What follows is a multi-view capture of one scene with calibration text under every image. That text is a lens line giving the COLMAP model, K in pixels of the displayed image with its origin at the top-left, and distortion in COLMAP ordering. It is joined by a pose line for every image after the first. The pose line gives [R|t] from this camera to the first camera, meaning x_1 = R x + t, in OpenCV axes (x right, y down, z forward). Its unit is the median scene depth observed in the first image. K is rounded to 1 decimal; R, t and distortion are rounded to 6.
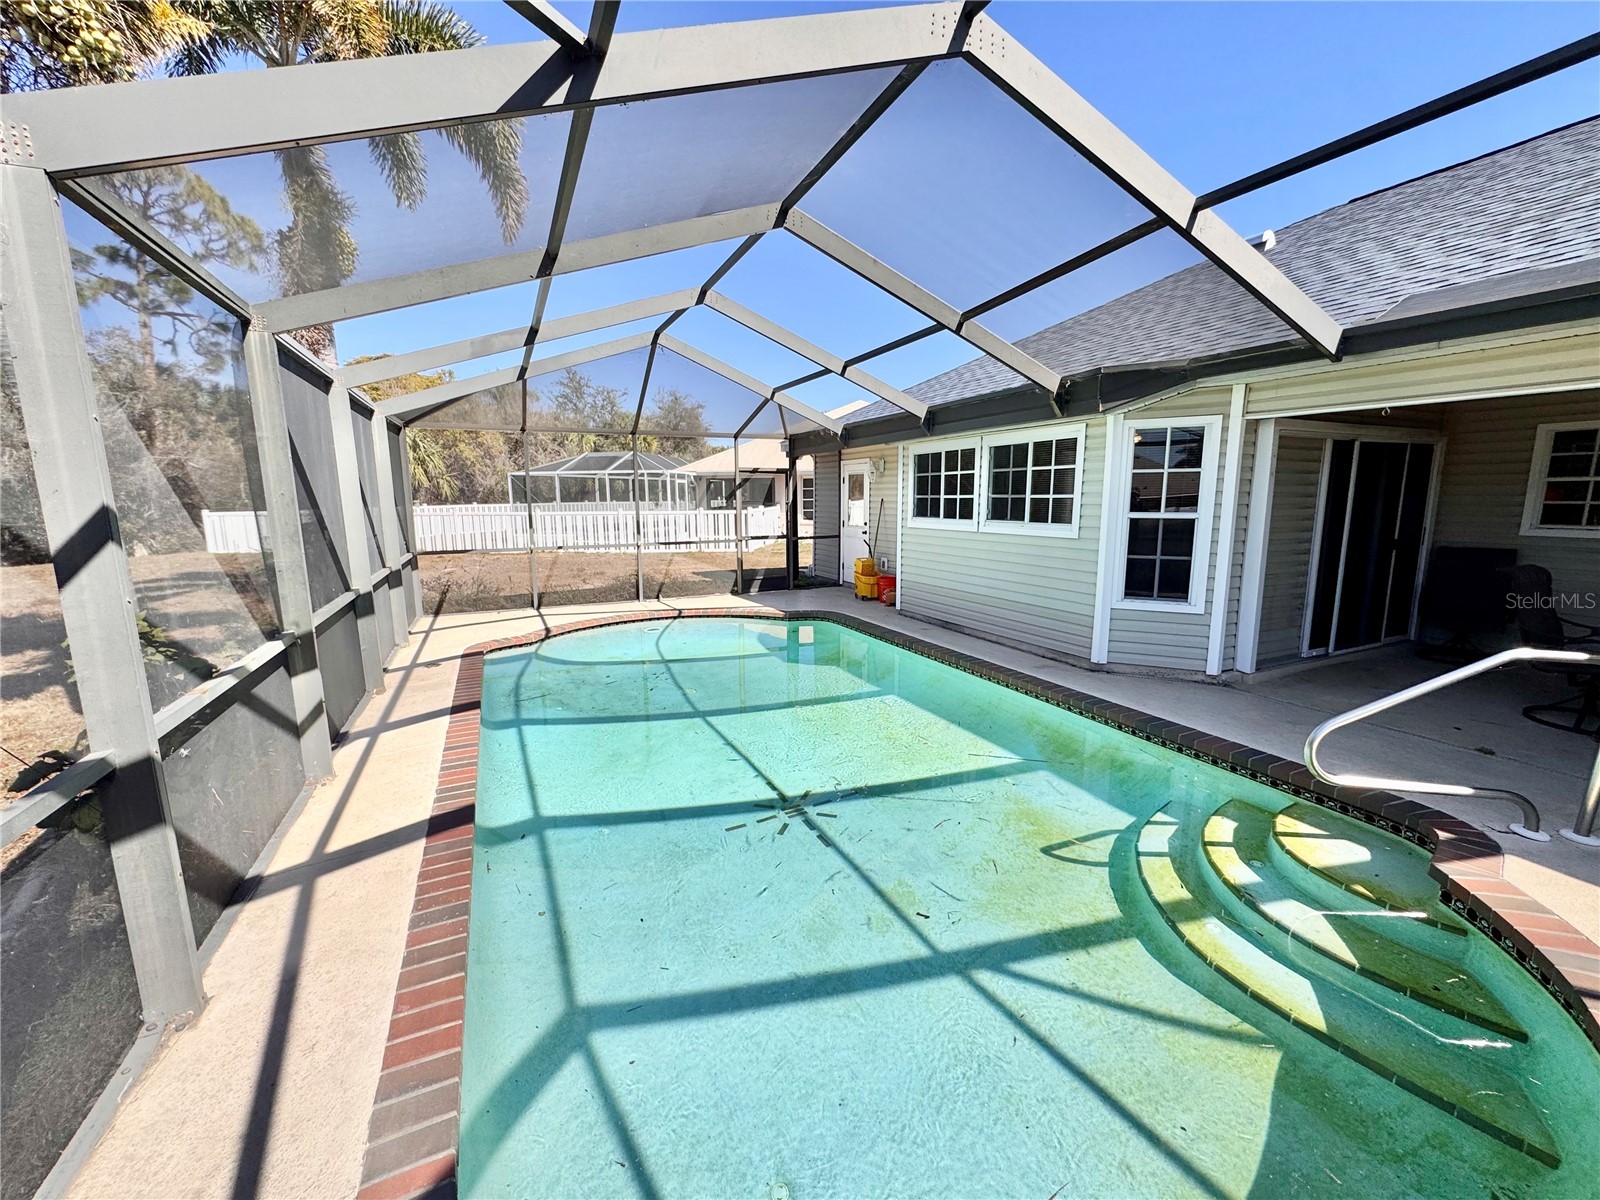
lens RADIAL K [[642.7, 0, 797.7], [0, 642.7, 603.8], [0, 0, 1]] dist [-0.006282, 0.001872]
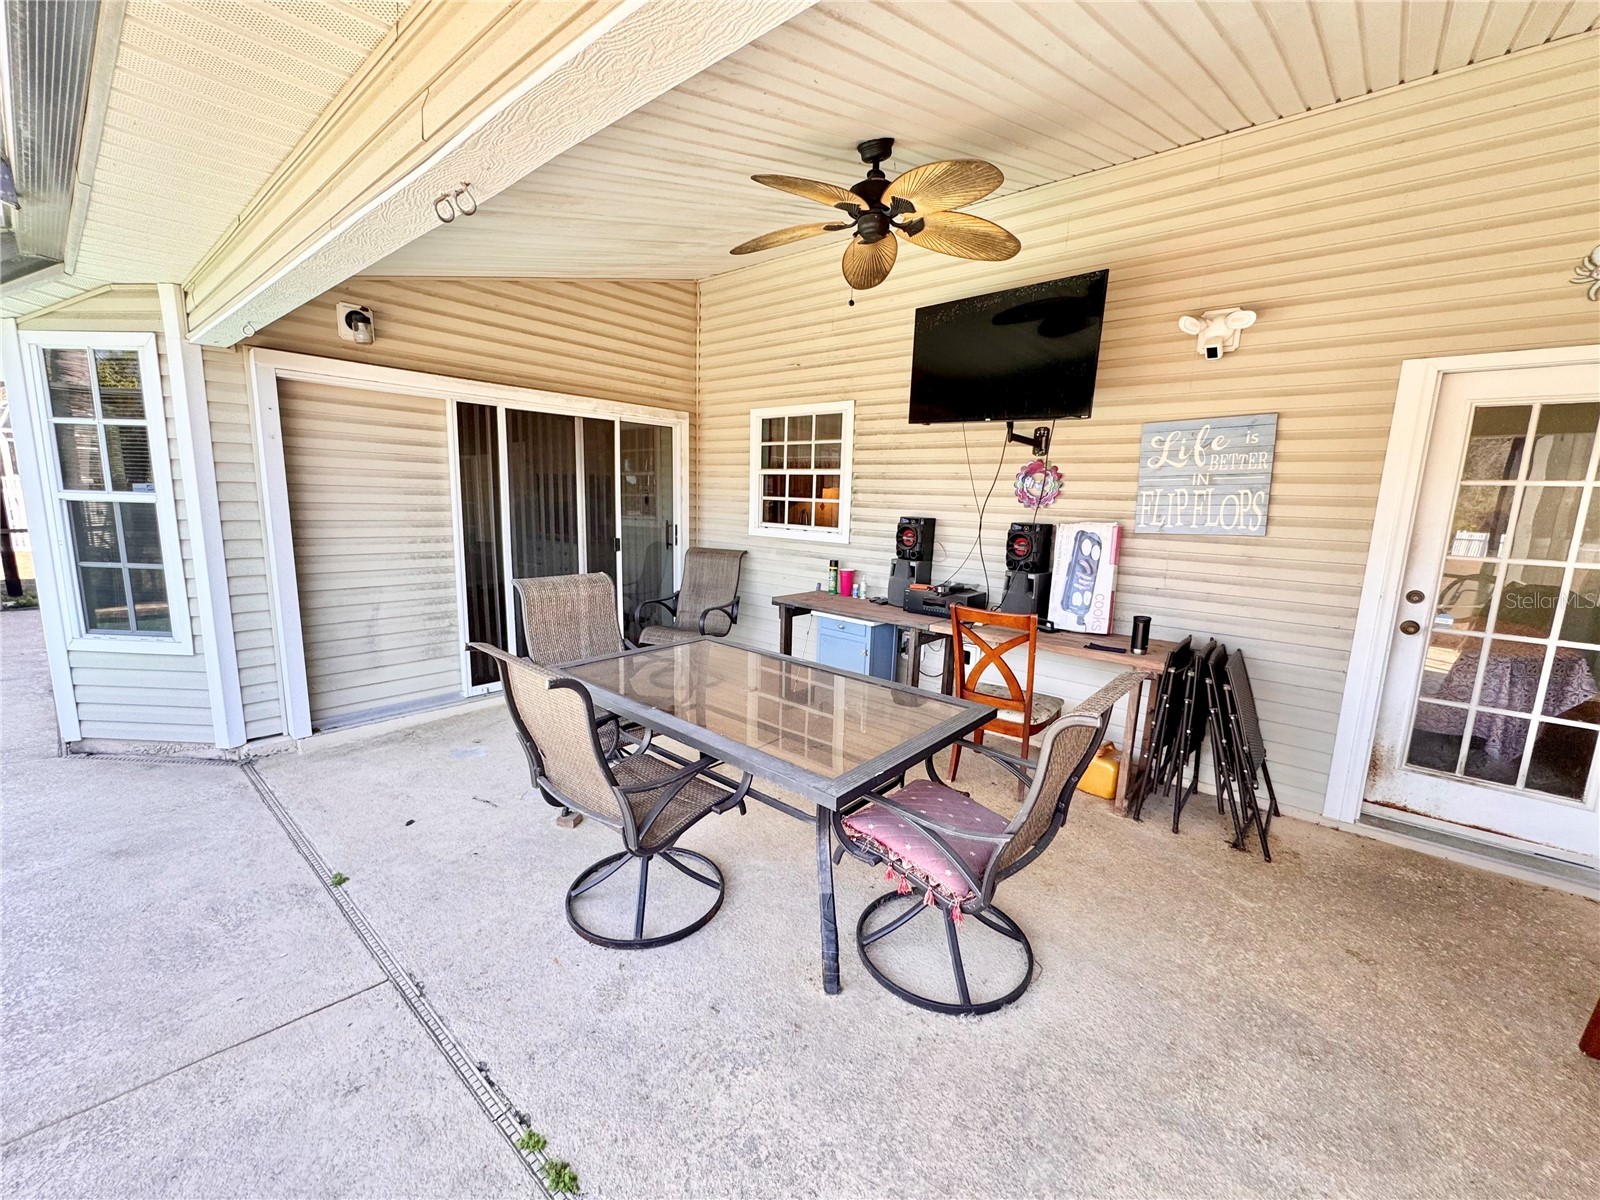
lens RADIAL K [[642.7, 0, 799.0], [0, 642.7, 596.9], [0, 0, 1]] dist [-0.006282, 0.001872]
pose [[0.912365, -0.027365, 0.408462, 0.894722], [0.031472, 0.999499, -0.003336, -0.018888], [-0.408166, 0.015899, 0.912769, 0.179357]]
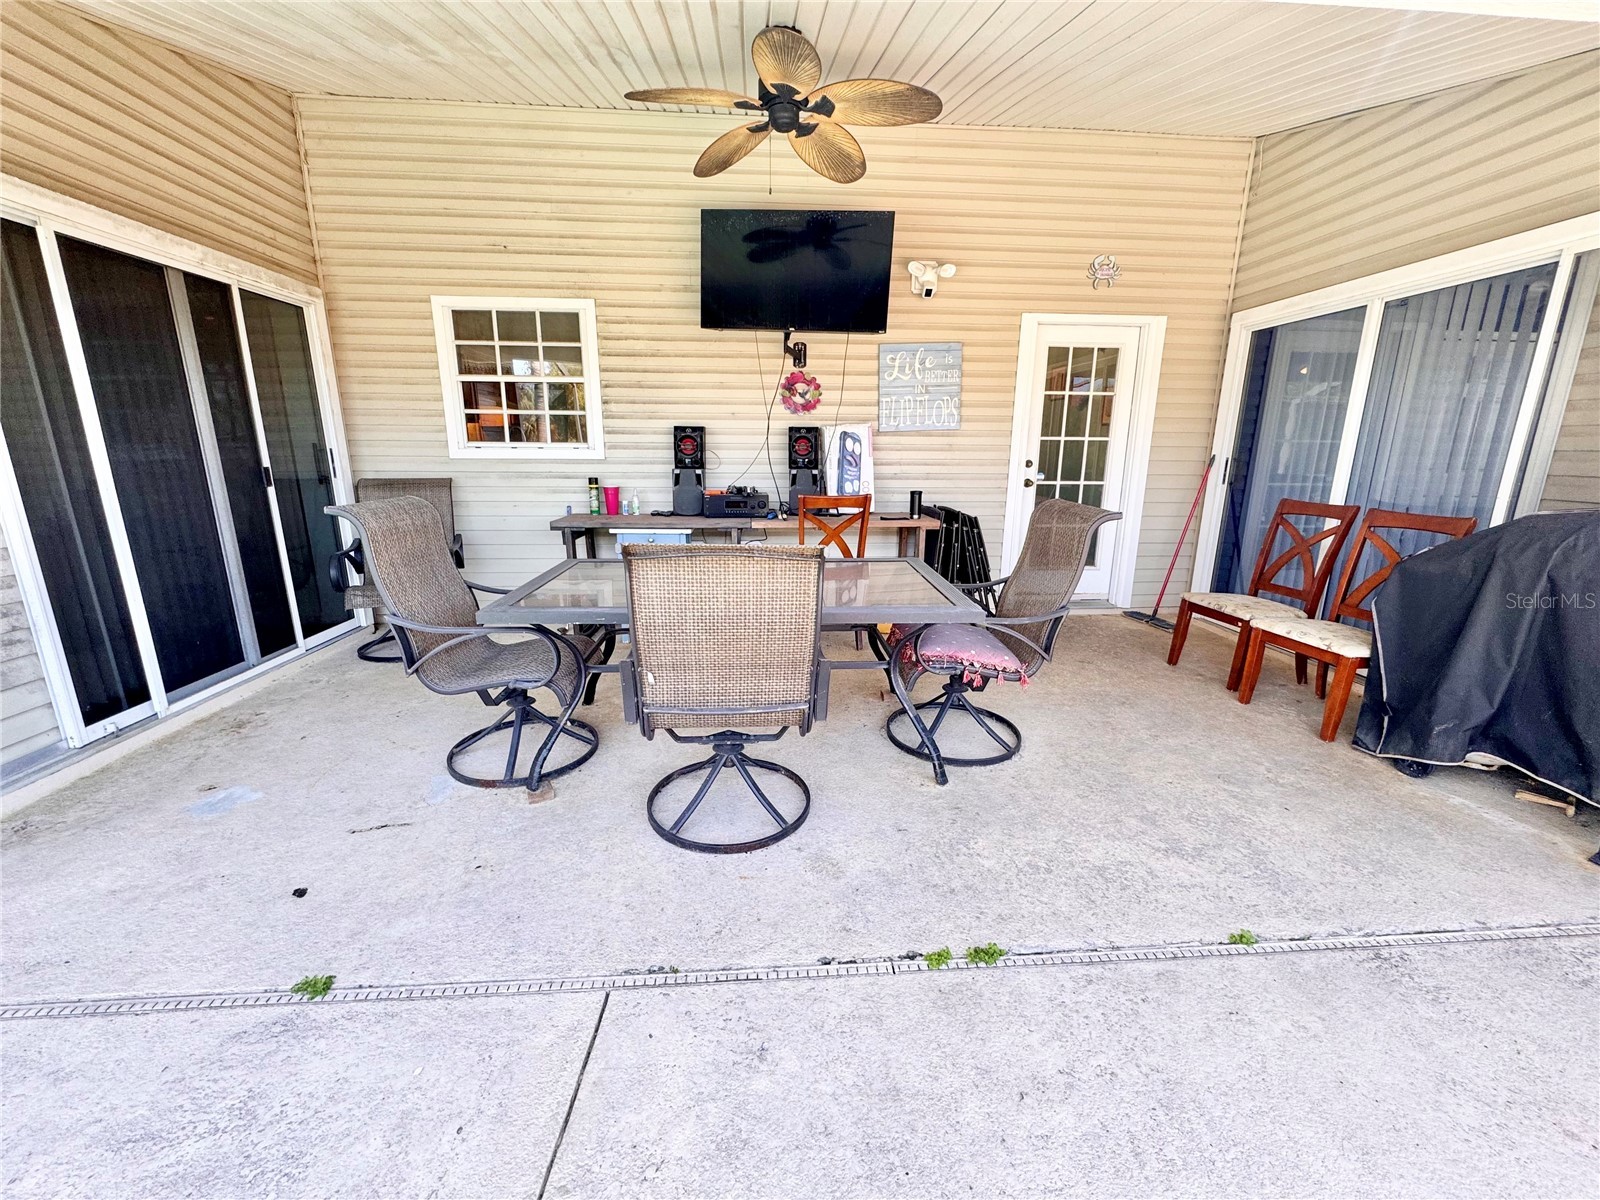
lens RADIAL K [[642.7, 0, 801.5], [0, 642.7, 597.7], [0, 0, 1]] dist [-0.006282, 0.001872]
pose [[0.363975, -0.198510, 0.910009, 0.636667], [0.150422, 0.976727, 0.152899, -0.007188], [-0.919182, 0.081234, 0.385364, 0.410939]]
